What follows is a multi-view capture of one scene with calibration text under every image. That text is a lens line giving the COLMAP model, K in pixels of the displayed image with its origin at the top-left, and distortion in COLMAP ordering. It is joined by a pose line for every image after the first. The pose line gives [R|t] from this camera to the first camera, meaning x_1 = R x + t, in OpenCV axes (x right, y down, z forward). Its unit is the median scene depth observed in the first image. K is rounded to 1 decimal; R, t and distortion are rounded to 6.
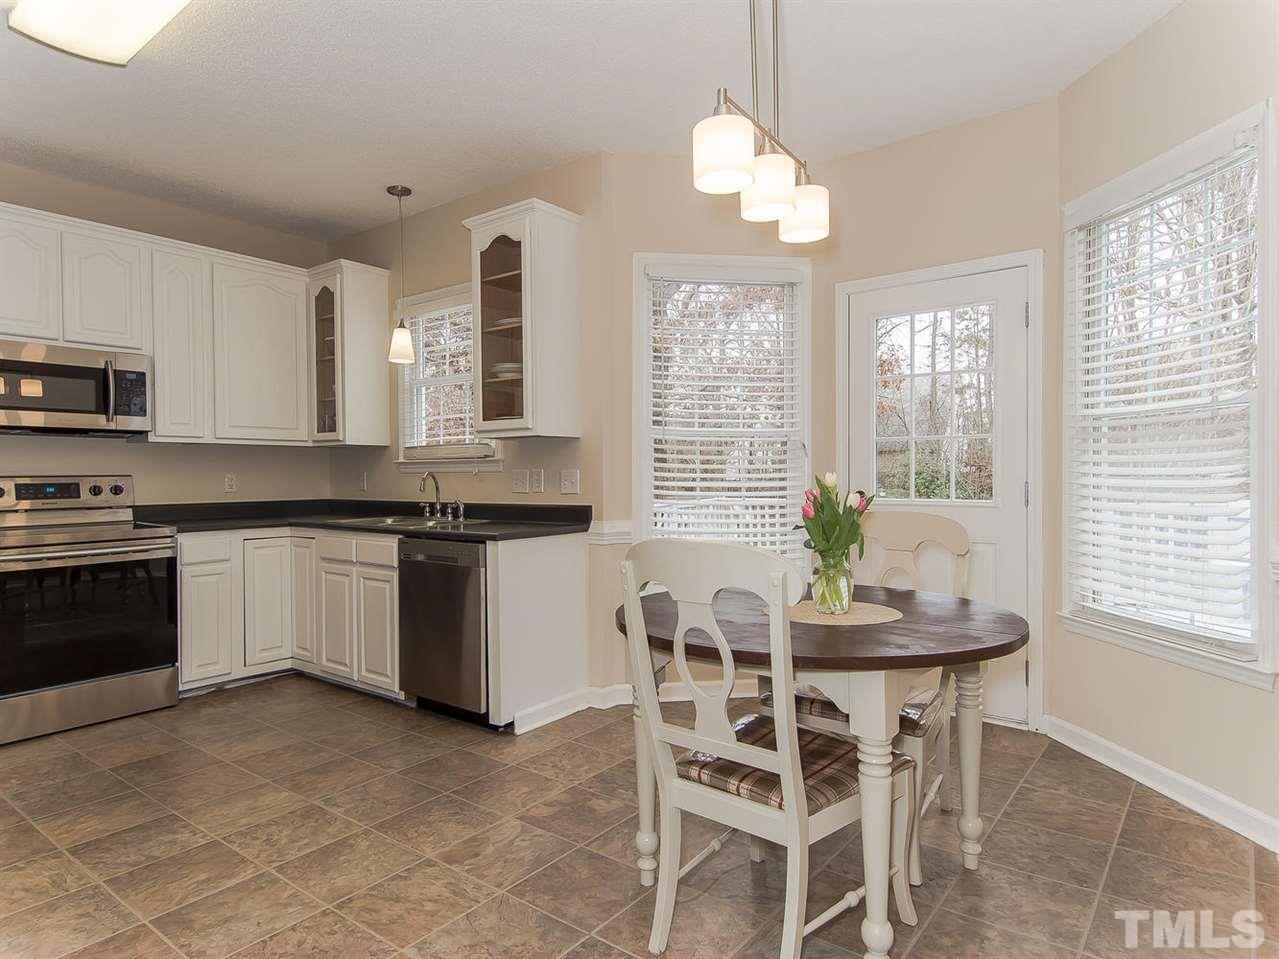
lens RADIAL K [[768.9, 0, 623.8], [0, 768.9, 475.8], [0, 0, 1]] dist [0.032923, 0.000801]
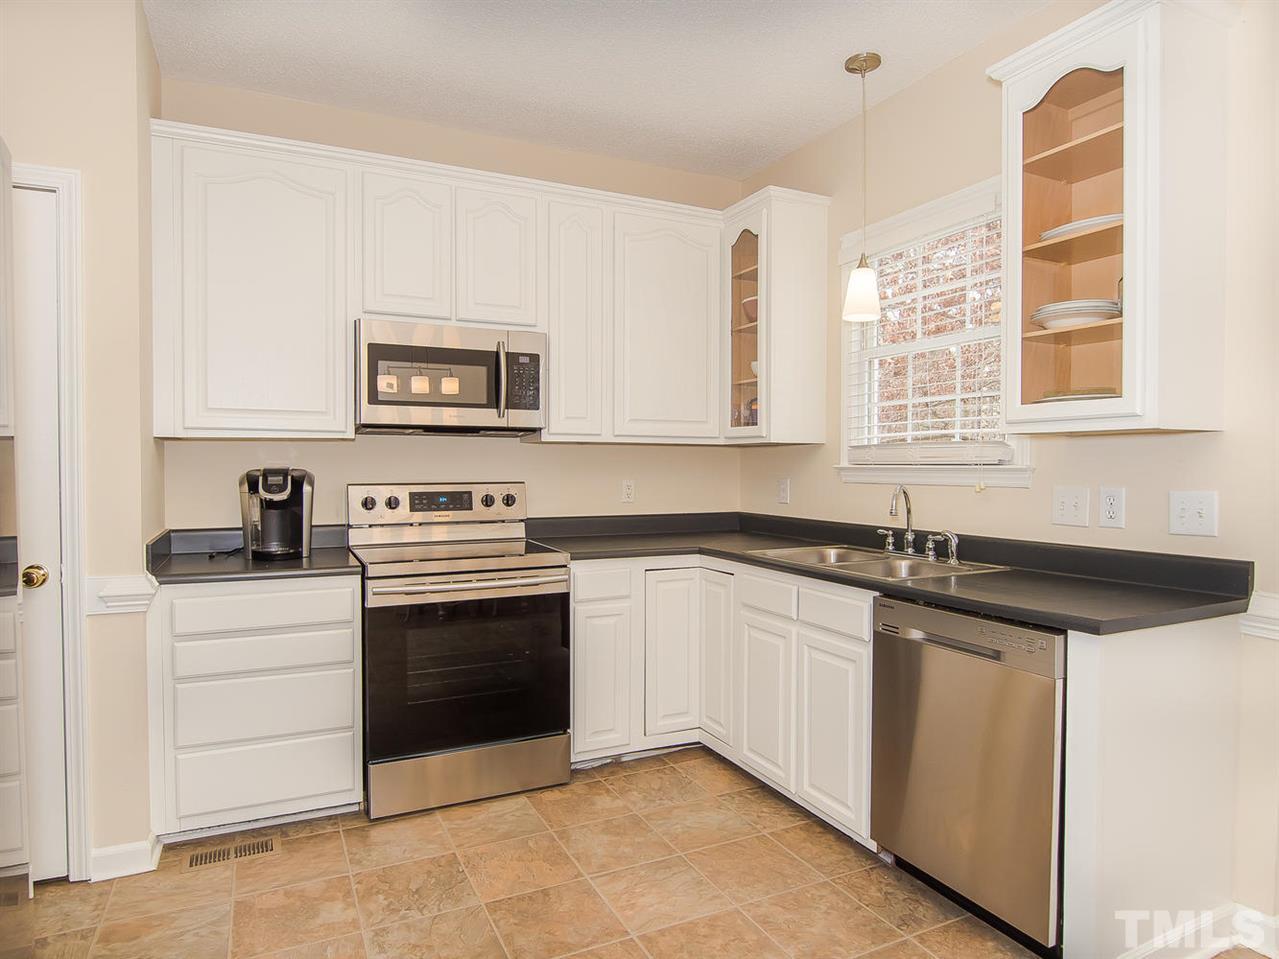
lens RADIAL K [[777.9, 0, 620.5], [0, 777.9, 484.5], [0, 0, 1]] dist [0.017117, -0.004800]
pose [[0.893755, 0.021781, -0.448026, -0.180767], [-0.012147, 0.999629, 0.024365, -0.020138], [0.448390, -0.016334, 0.893689, 0.324620]]
